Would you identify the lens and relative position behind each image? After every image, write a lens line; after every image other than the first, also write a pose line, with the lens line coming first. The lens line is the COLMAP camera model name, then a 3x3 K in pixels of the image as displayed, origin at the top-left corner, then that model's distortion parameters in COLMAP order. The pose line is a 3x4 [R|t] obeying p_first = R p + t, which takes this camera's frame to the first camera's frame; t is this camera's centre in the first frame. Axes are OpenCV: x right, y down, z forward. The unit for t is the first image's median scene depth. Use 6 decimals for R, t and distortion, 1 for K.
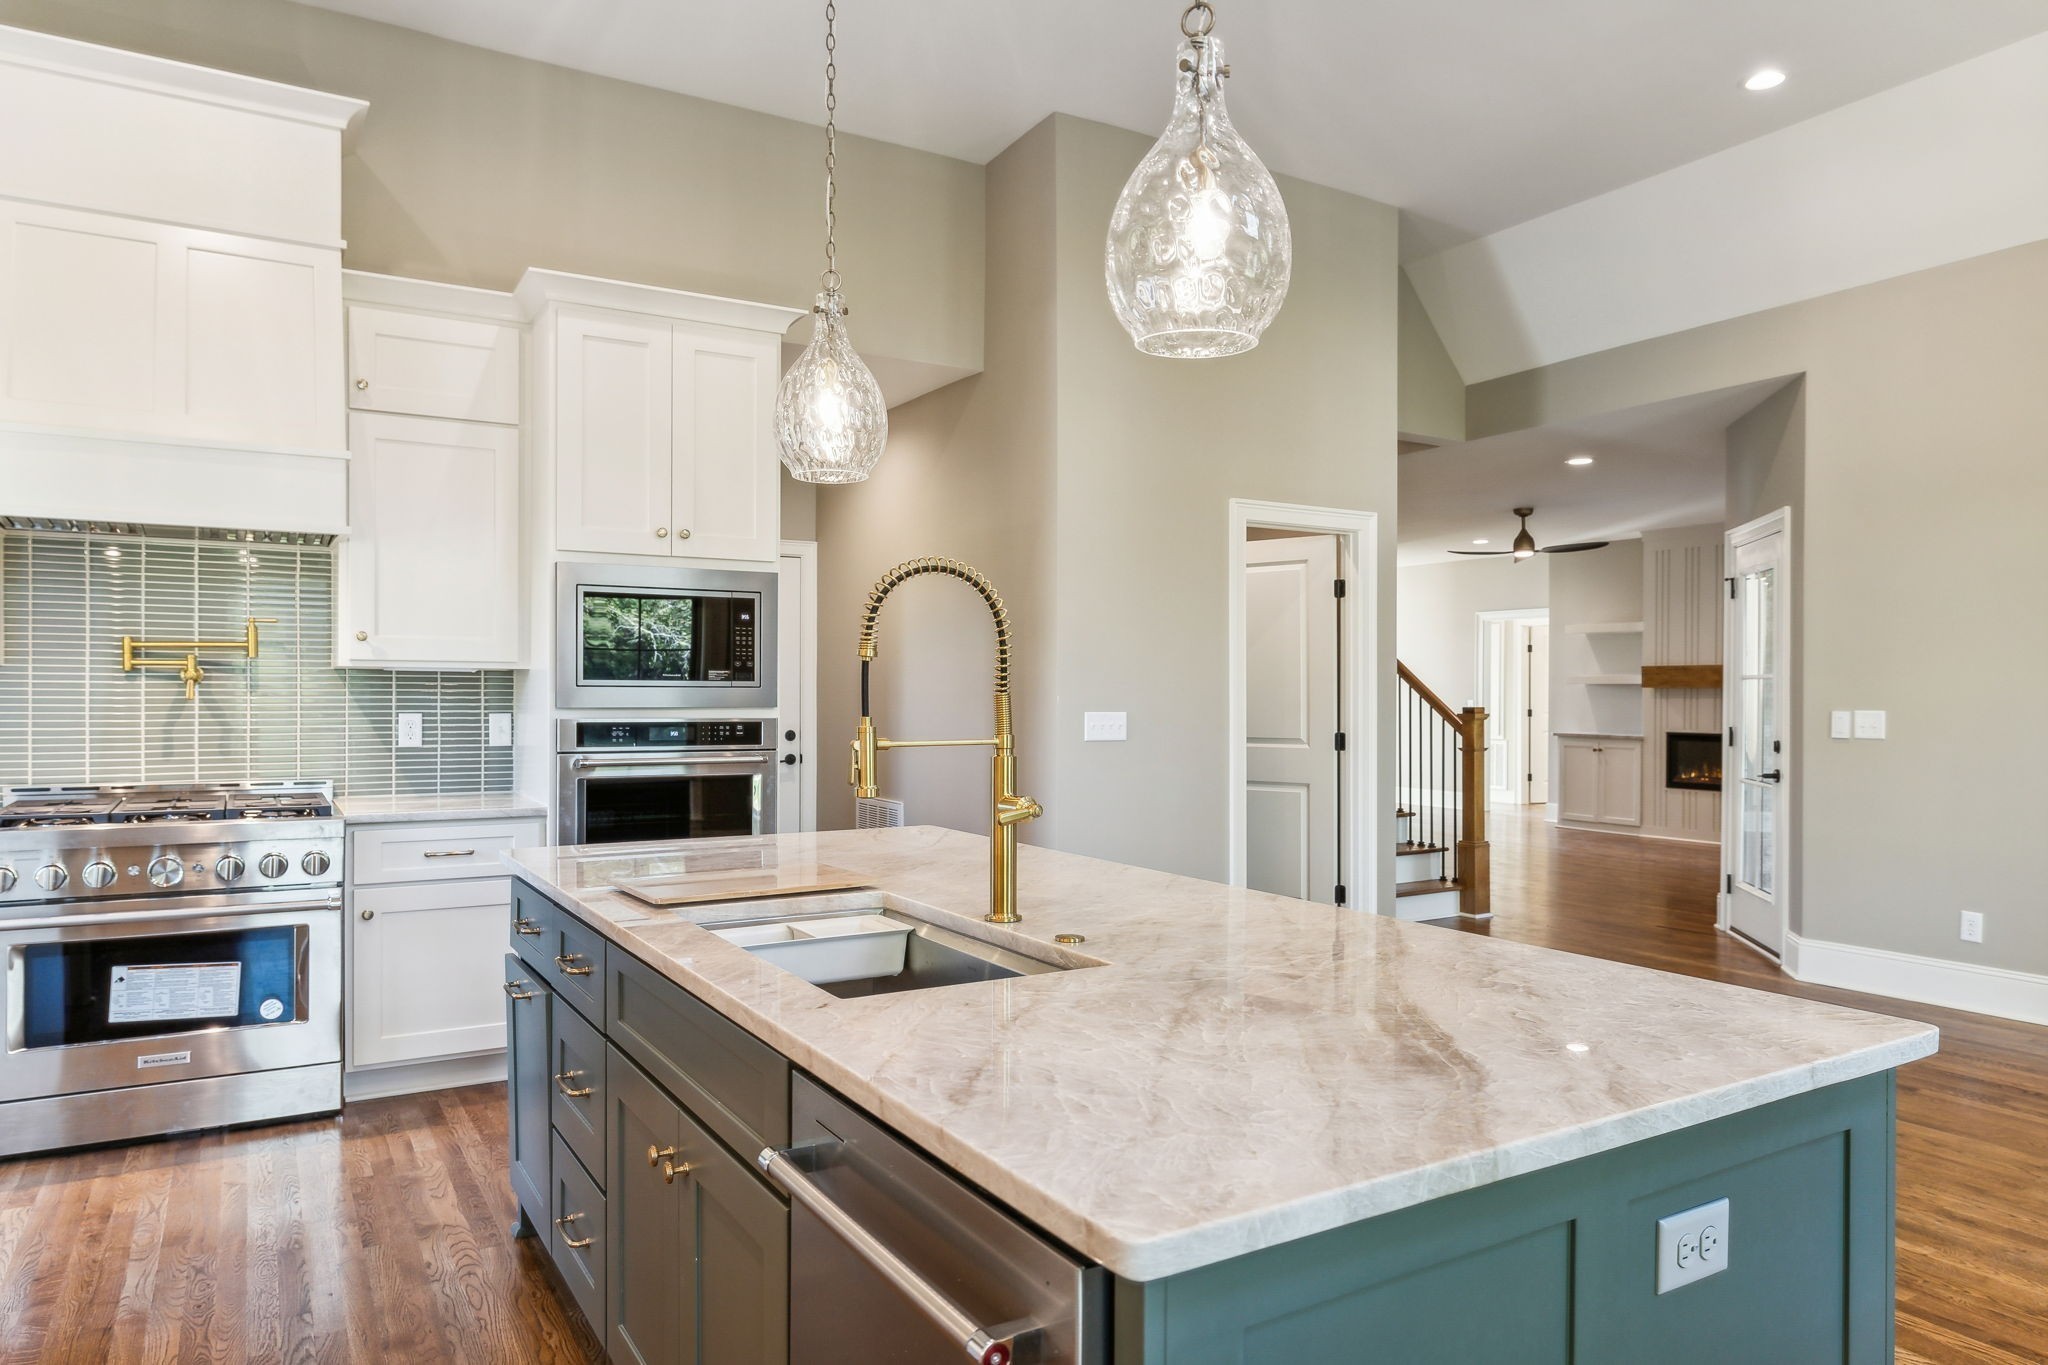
lens RADIAL K [[1292.7, 0, 1008.9], [0, 1292.7, 693.7], [0, 0, 1]] dist [0.001071, -0.007959]
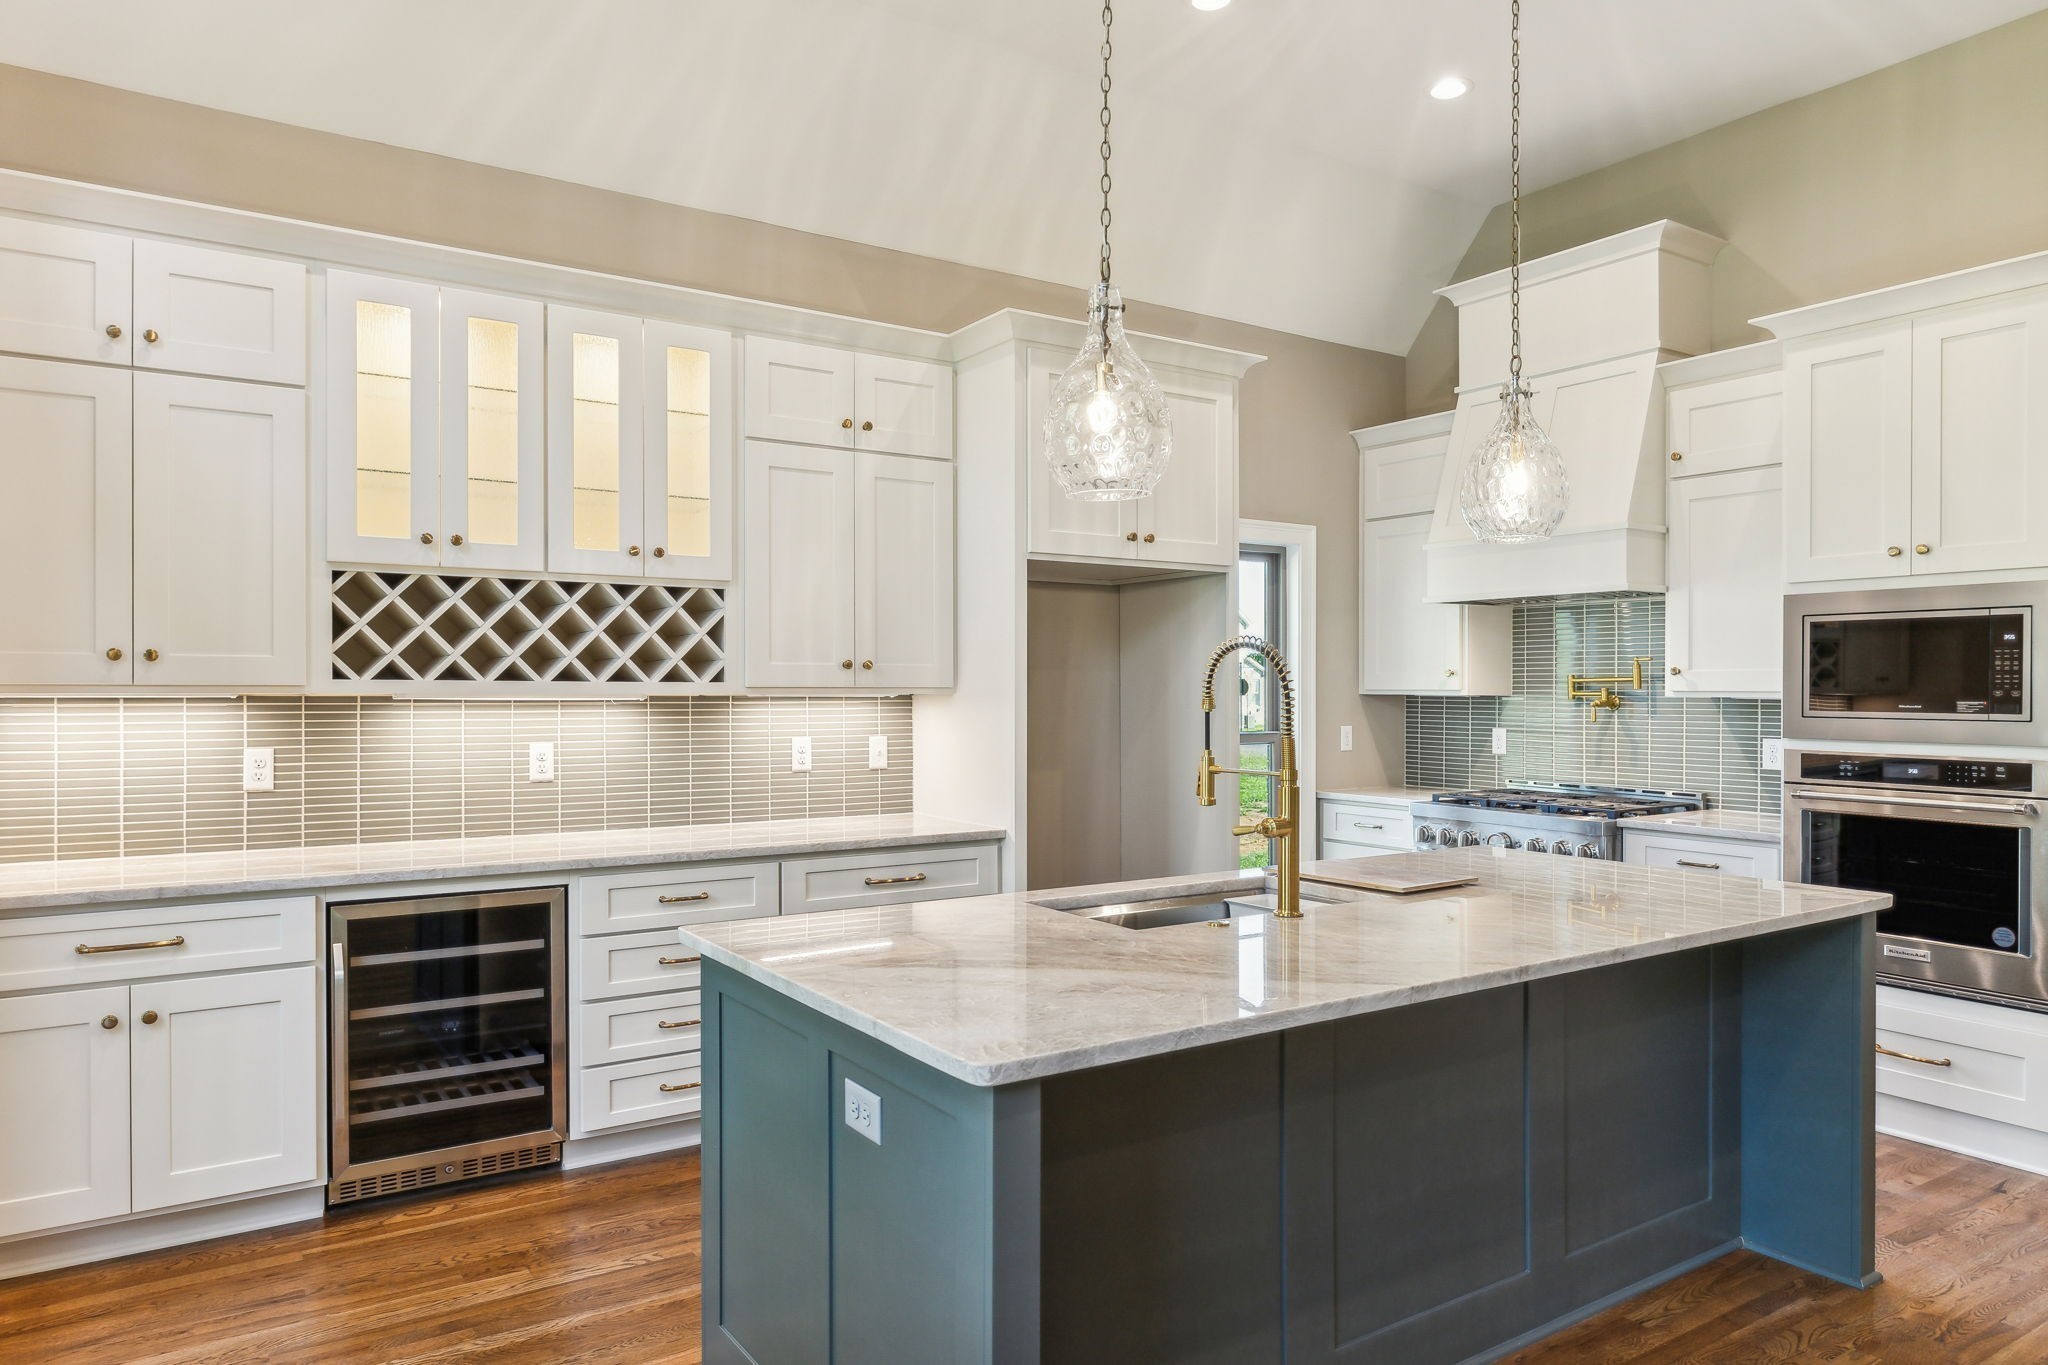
lens RADIAL K [[1292.7, 0, 1007.2], [0, 1292.7, 693.2], [0, 0, 1]] dist [0.001071, -0.007959]
pose [[0.046292, -0.000339, -0.998928, 0.607418], [-0.004063, 0.999992, -0.000528, -0.020404], [0.998920, 0.004083, 0.046290, 0.320983]]
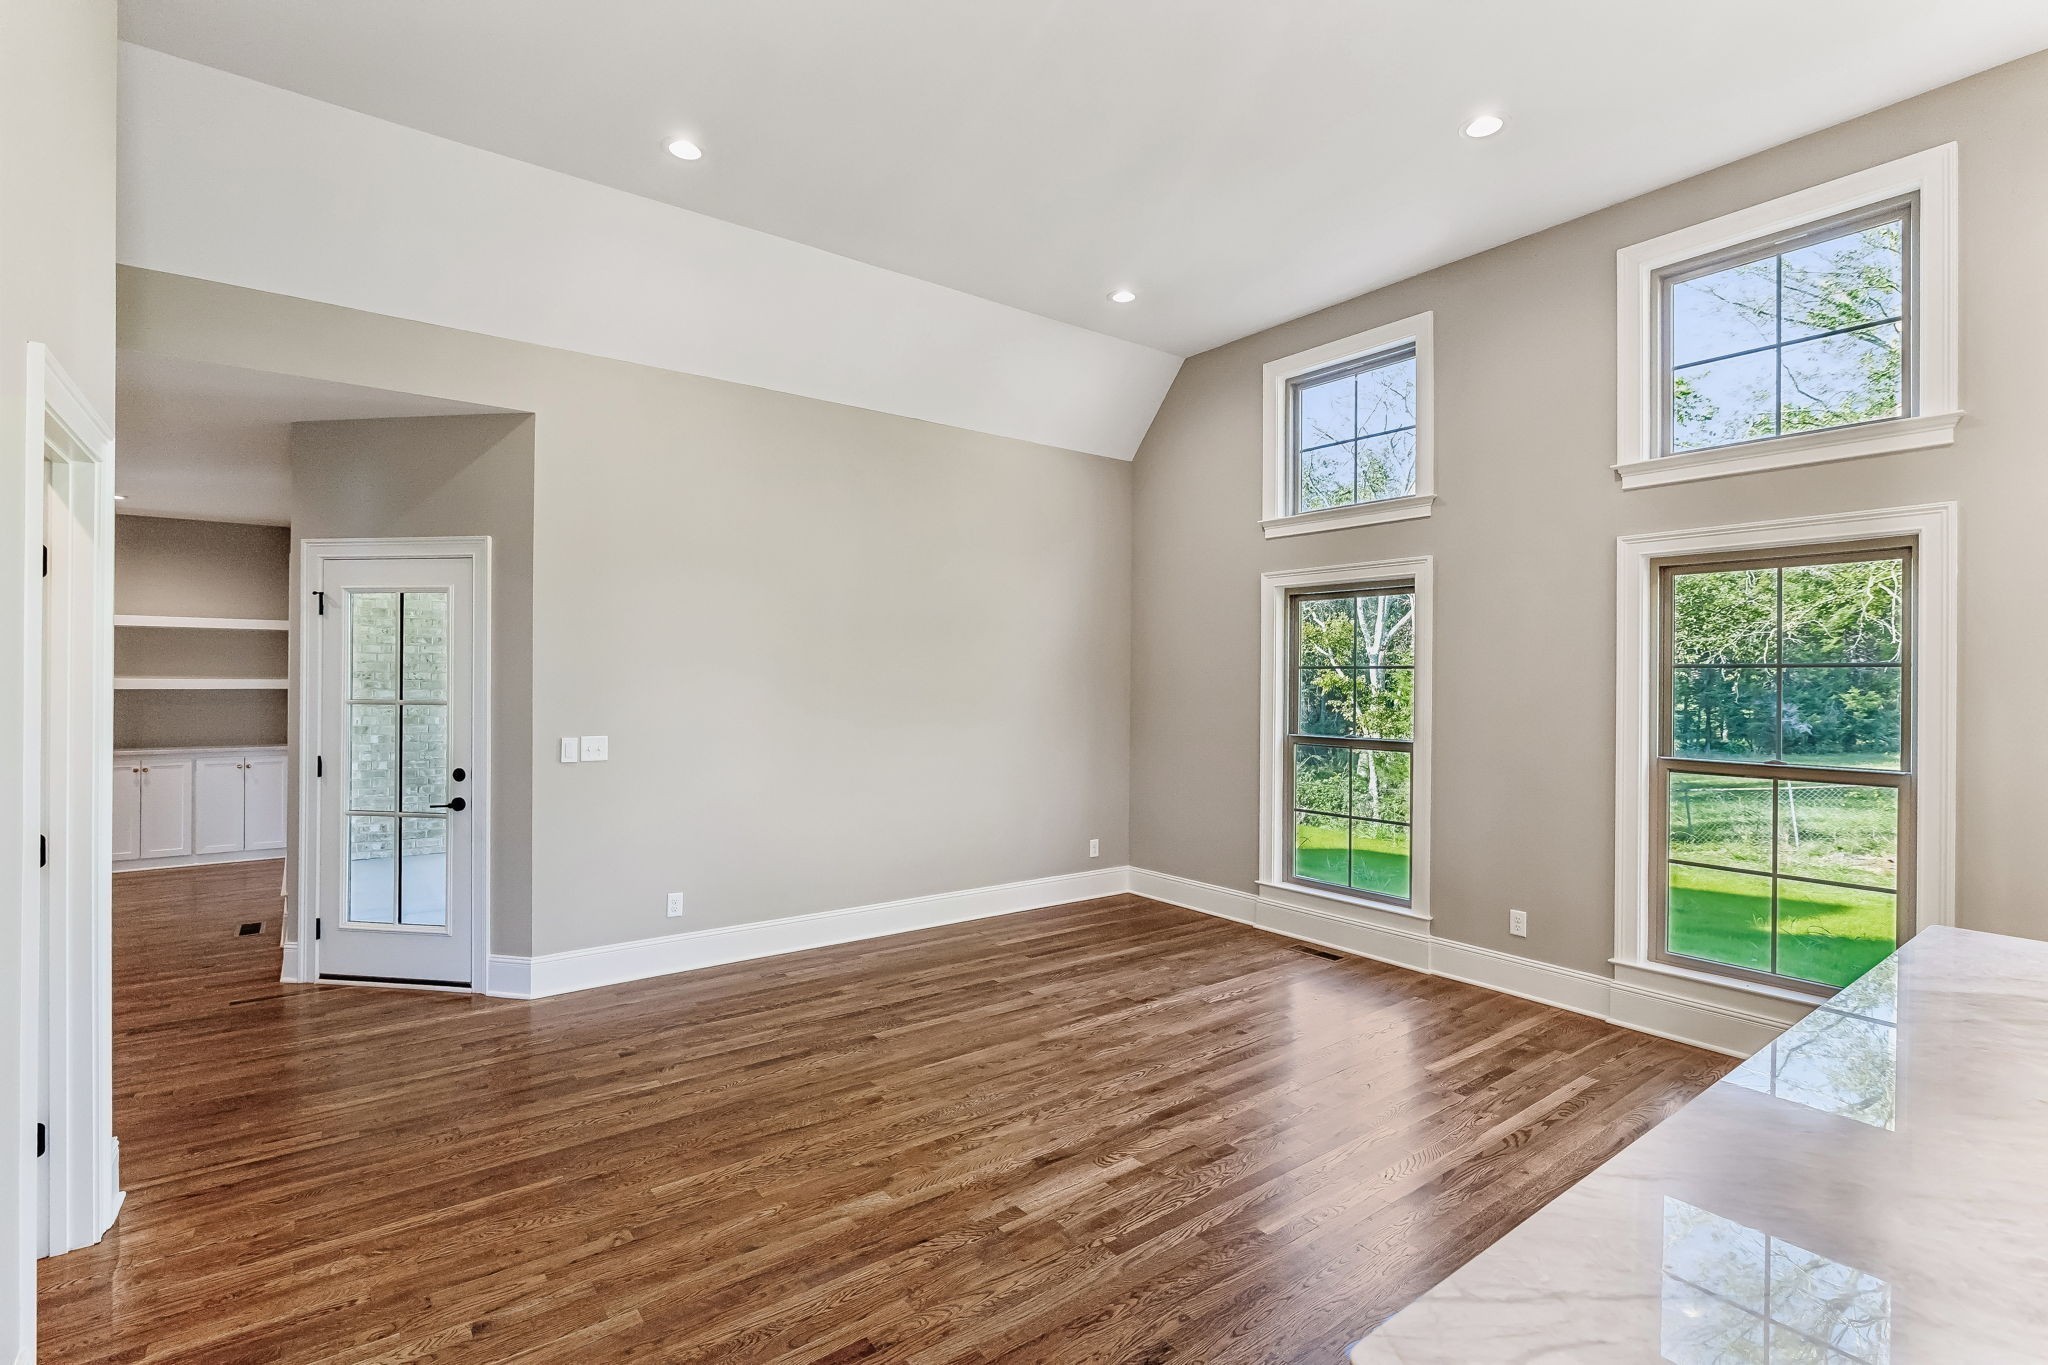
lens RADIAL K [[954.2, 0, 1020.2], [0, 954.2, 675.8], [0, 0, 1]] dist [0.000000, -0.000017]
pose [[-0.105086, -0.005948, 0.994445, -0.241628], [-0.004561, 0.999974, 0.005499, -0.056200], [-0.994453, -0.003958, -0.105111, 0.898895]]
